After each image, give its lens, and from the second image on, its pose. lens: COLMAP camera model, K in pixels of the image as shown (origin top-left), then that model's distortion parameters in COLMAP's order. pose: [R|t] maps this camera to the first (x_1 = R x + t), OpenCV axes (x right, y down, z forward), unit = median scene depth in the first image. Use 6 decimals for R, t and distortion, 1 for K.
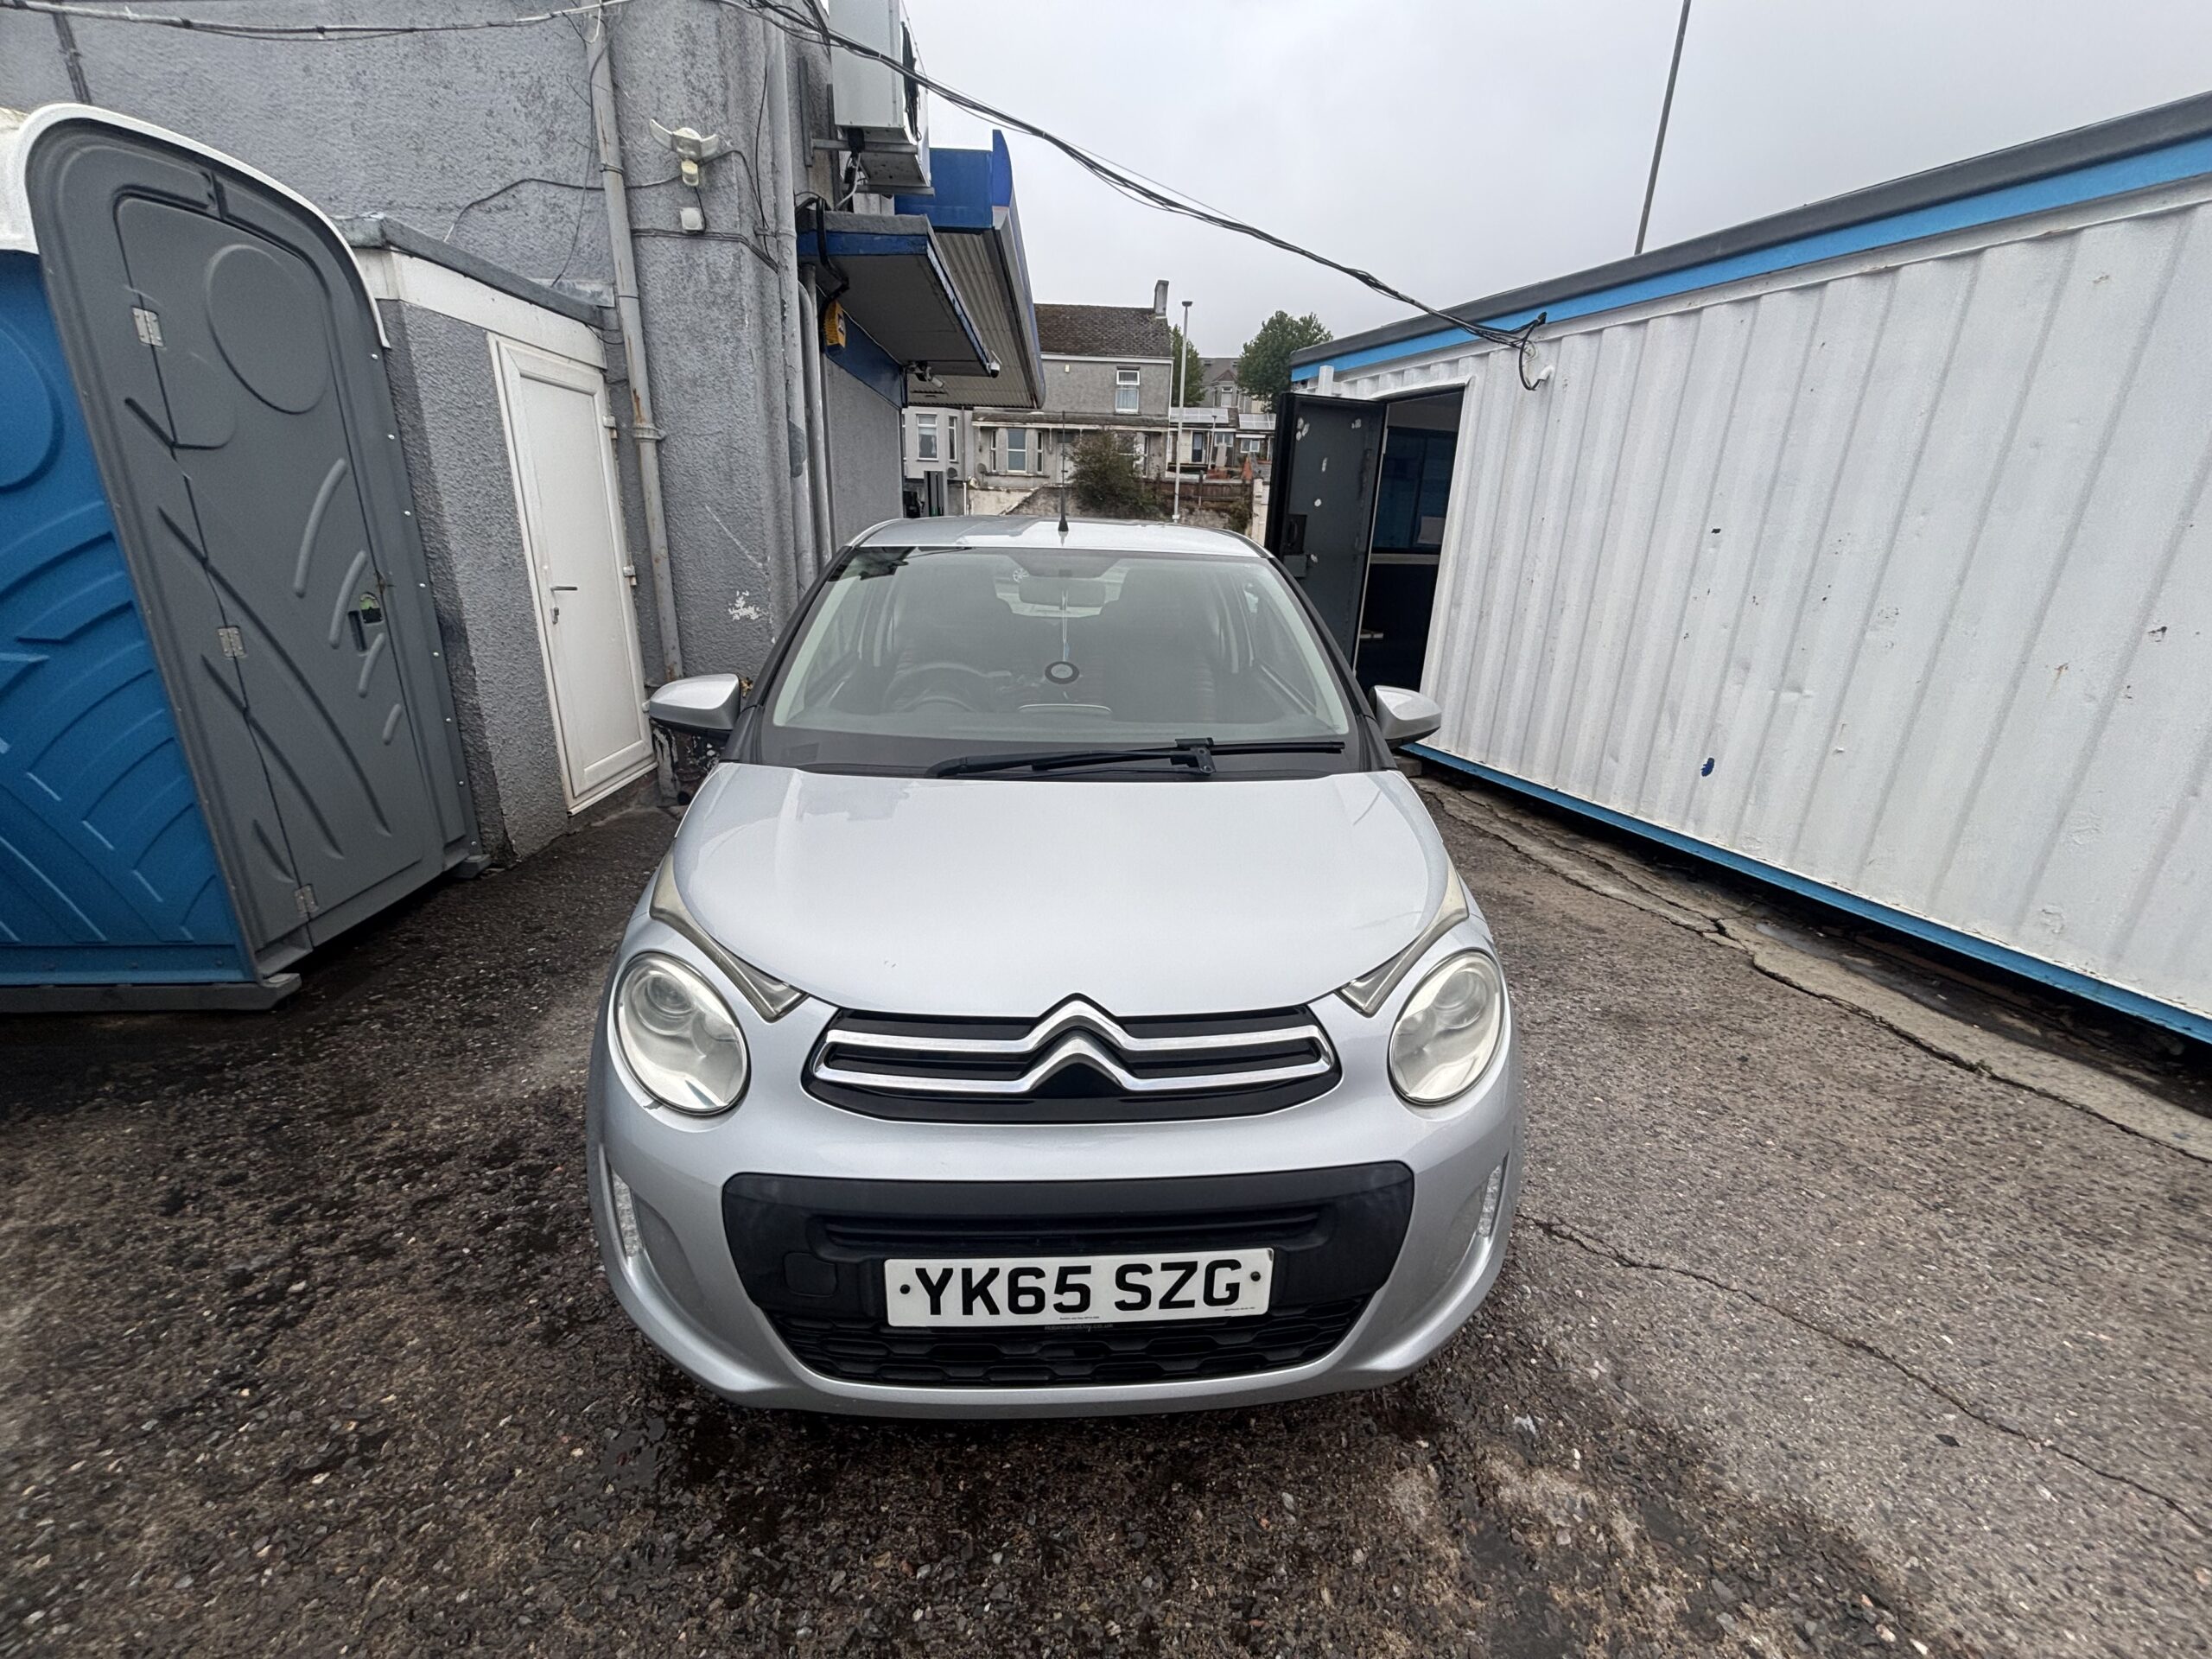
lens RADIAL K [[889.1, 0, 1099.0], [0, 889.1, 831.2], [0, 0, 1]] dist [-0.001889, 0.000655]
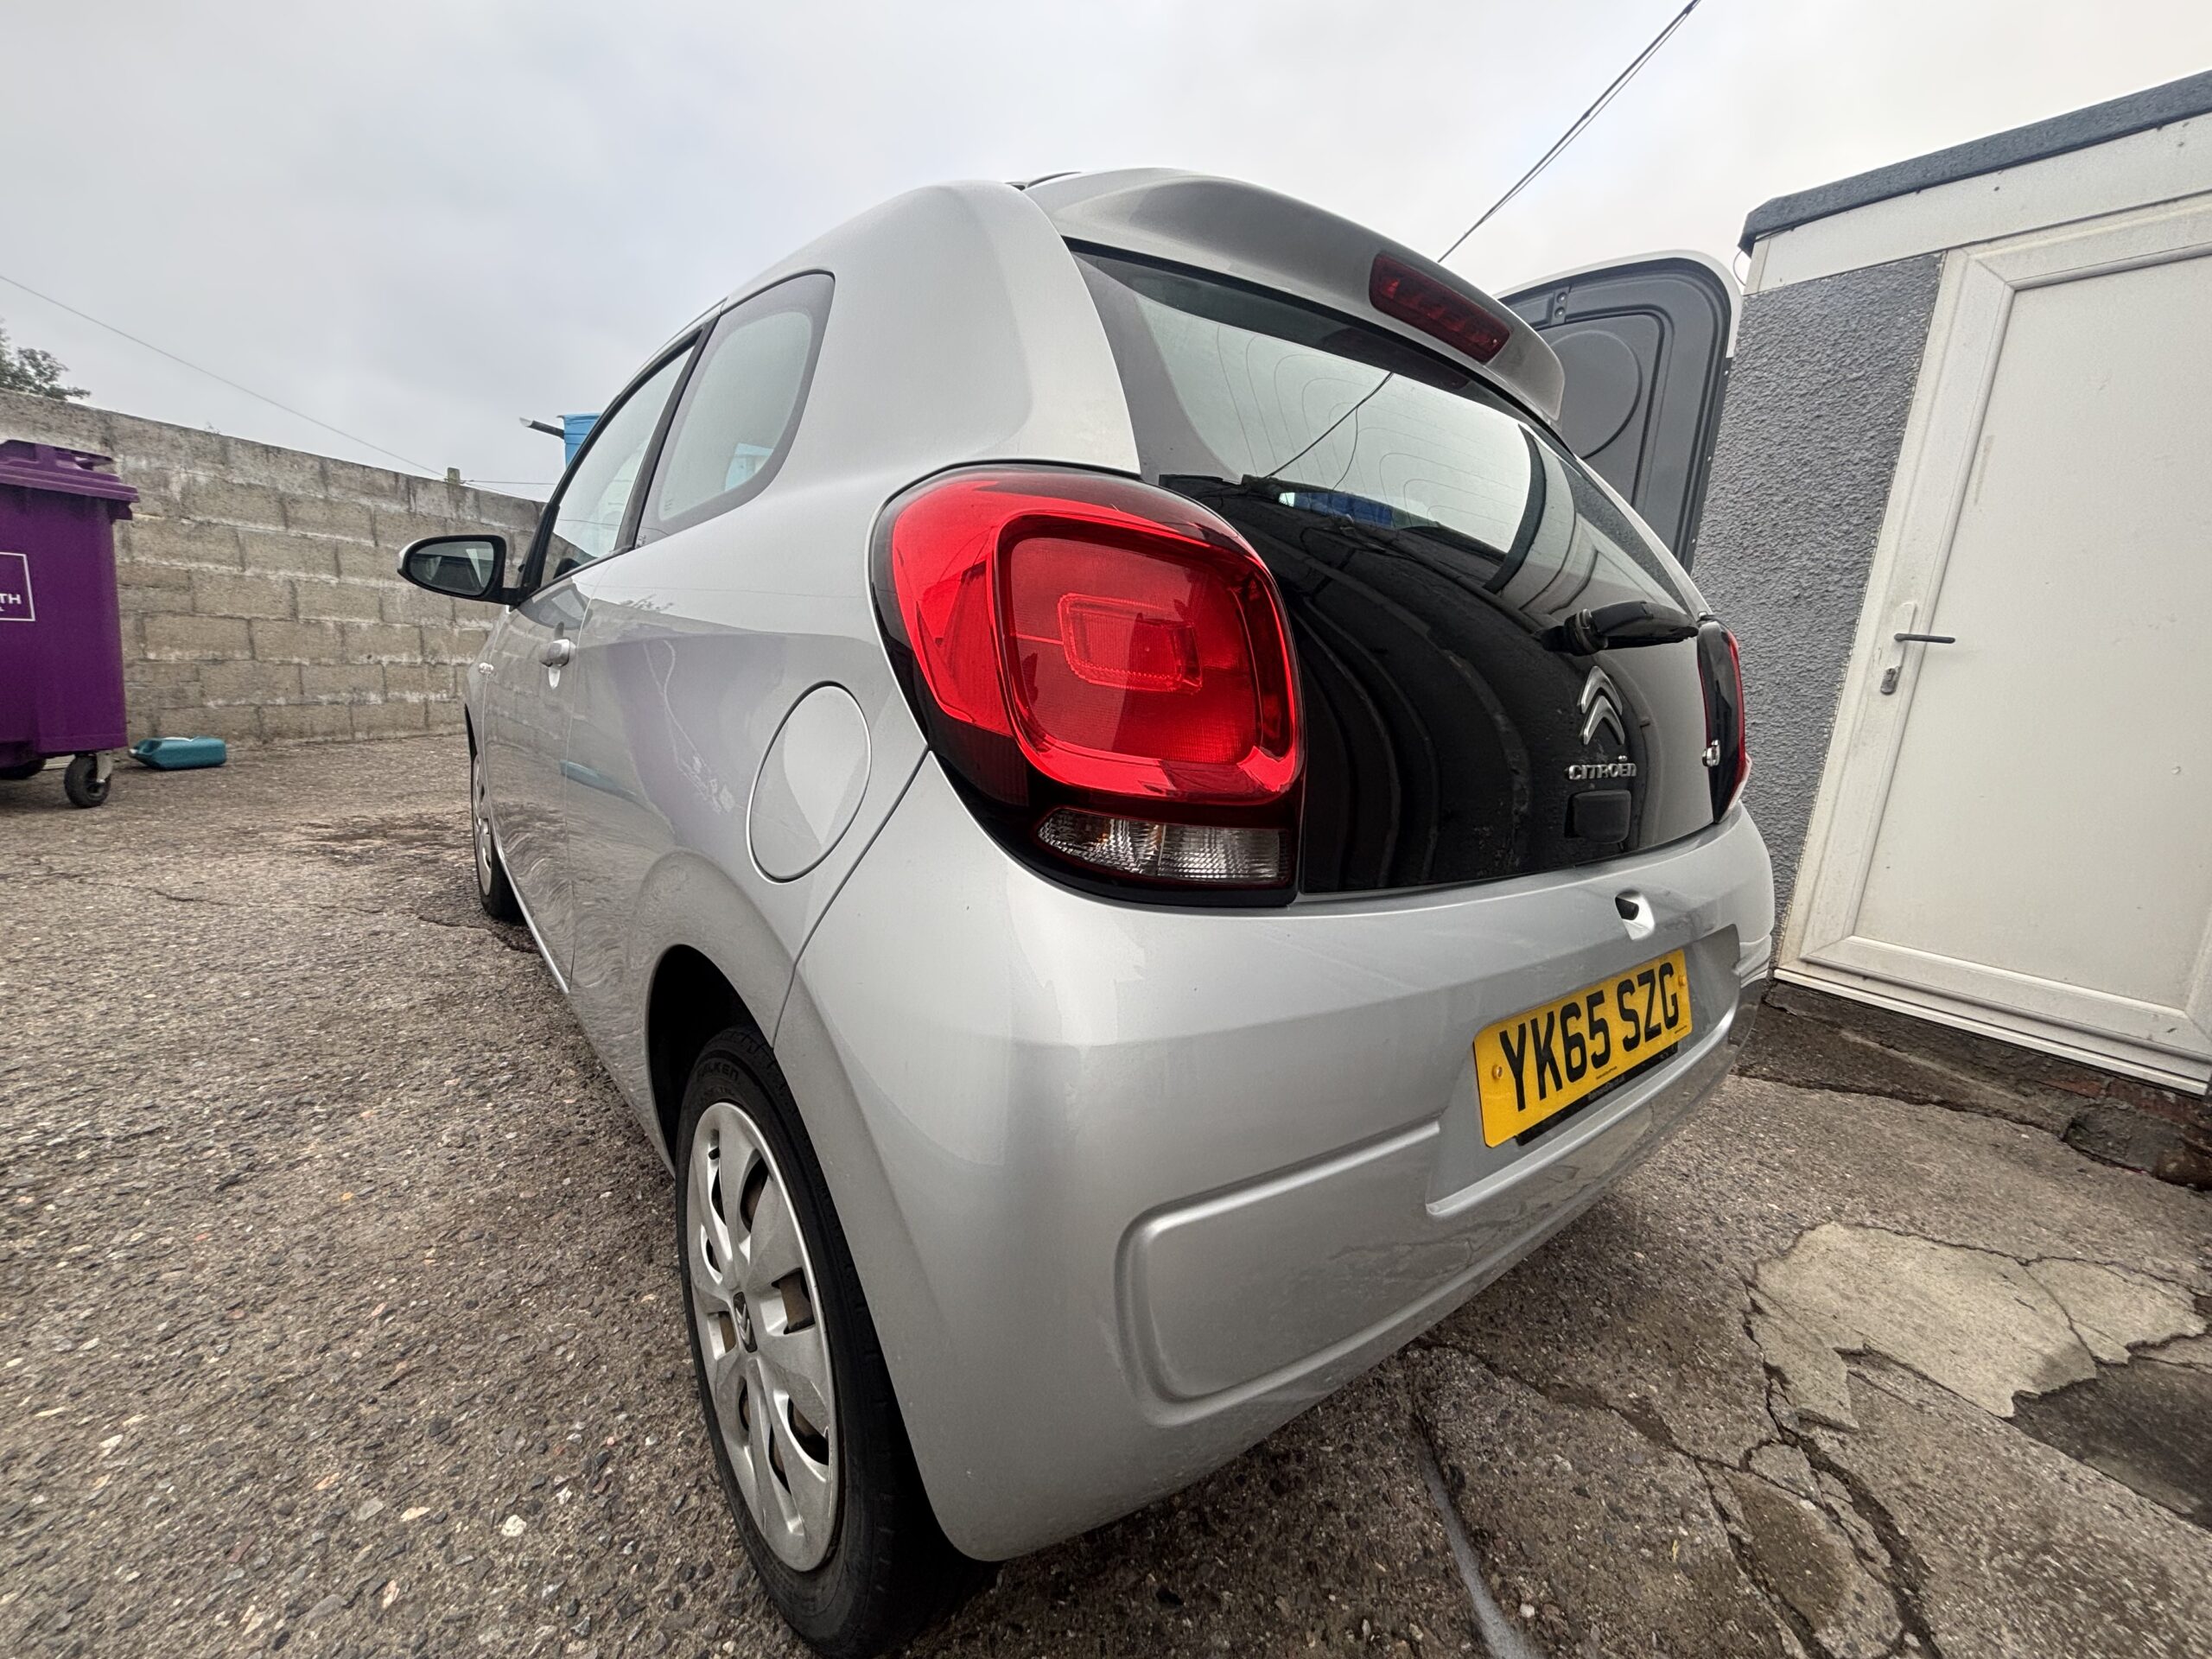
lens RADIAL K [[889.1, 0, 1103.2], [0, 889.1, 837.0], [0, 0, 1]] dist [-0.001889, 0.000655]
pose [[-0.805571, 0.034882, -0.591472, 0.283033], [-0.277861, 0.859444, 0.429126, -0.371132], [0.523306, 0.510038, -0.682650, 1.681493]]
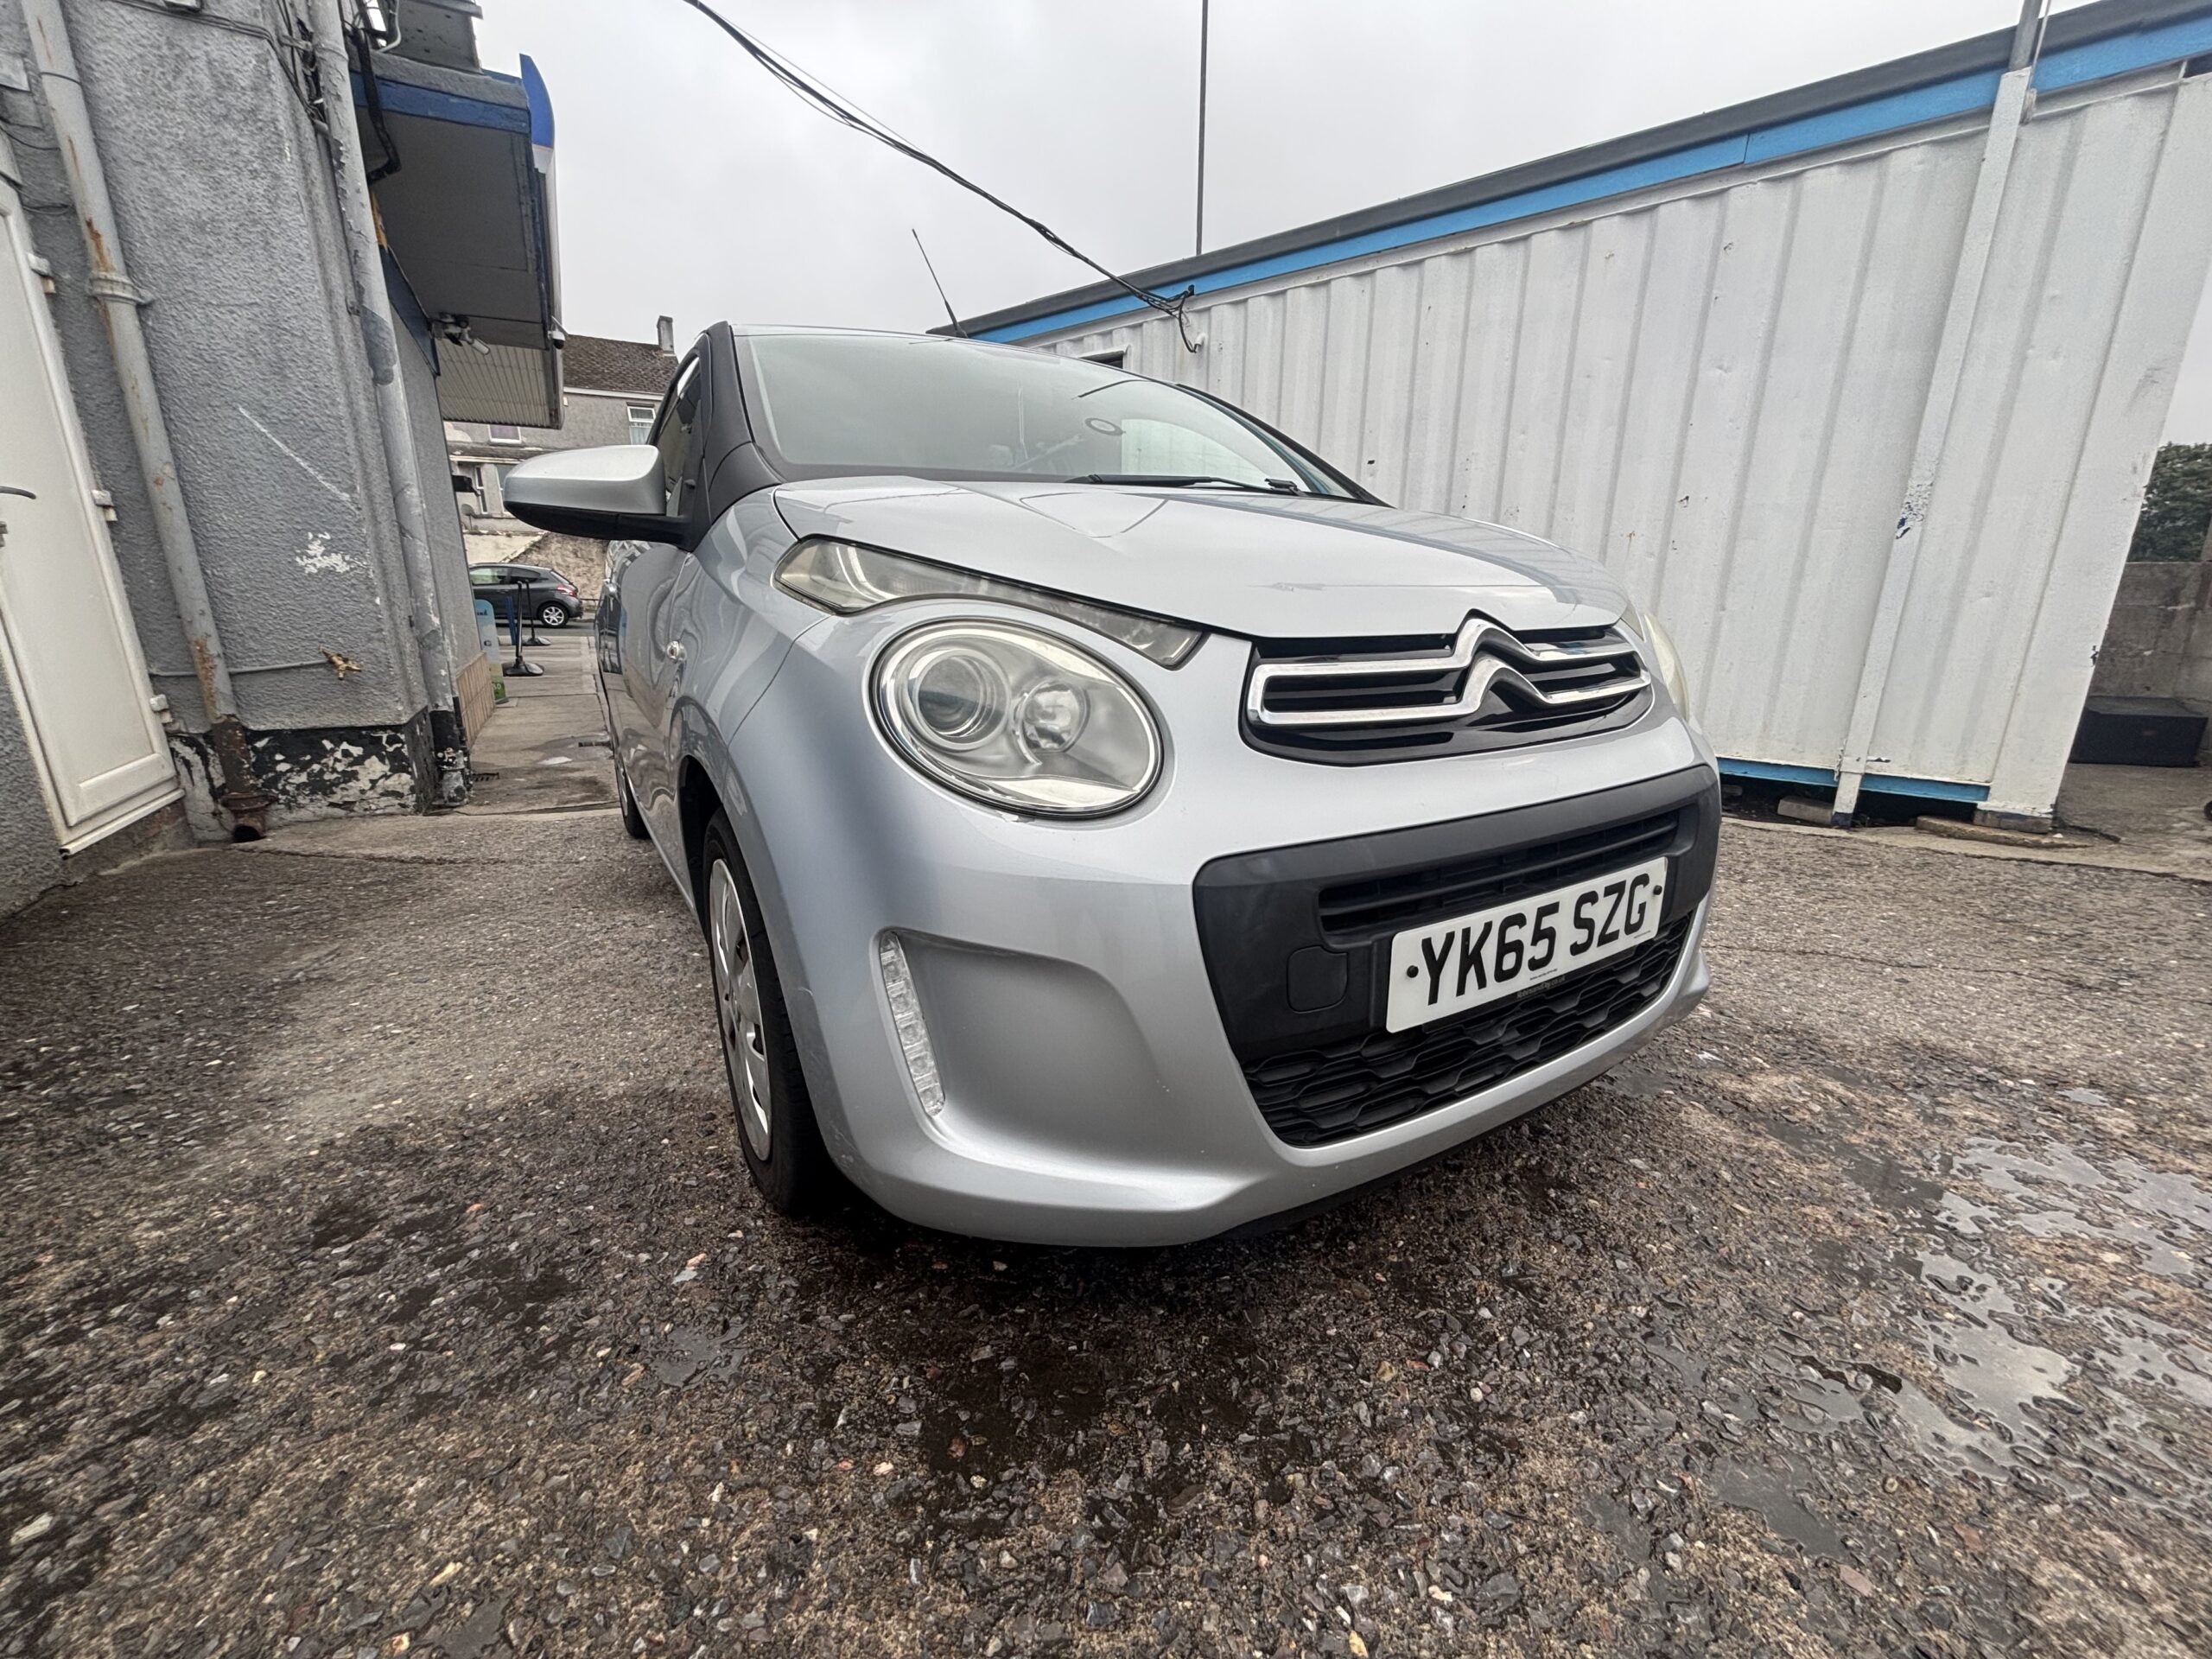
lens RADIAL K [[889.1, 0, 1098.9], [0, 889.1, 831.4], [0, 0, 1]] dist [-0.001889, 0.000655]
pose [[0.883628, -0.148839, 0.443901, -0.333627], [0.173285, 0.984761, -0.014752, 0.150668], [-0.434941, 0.089957, 0.895954, 0.172541]]
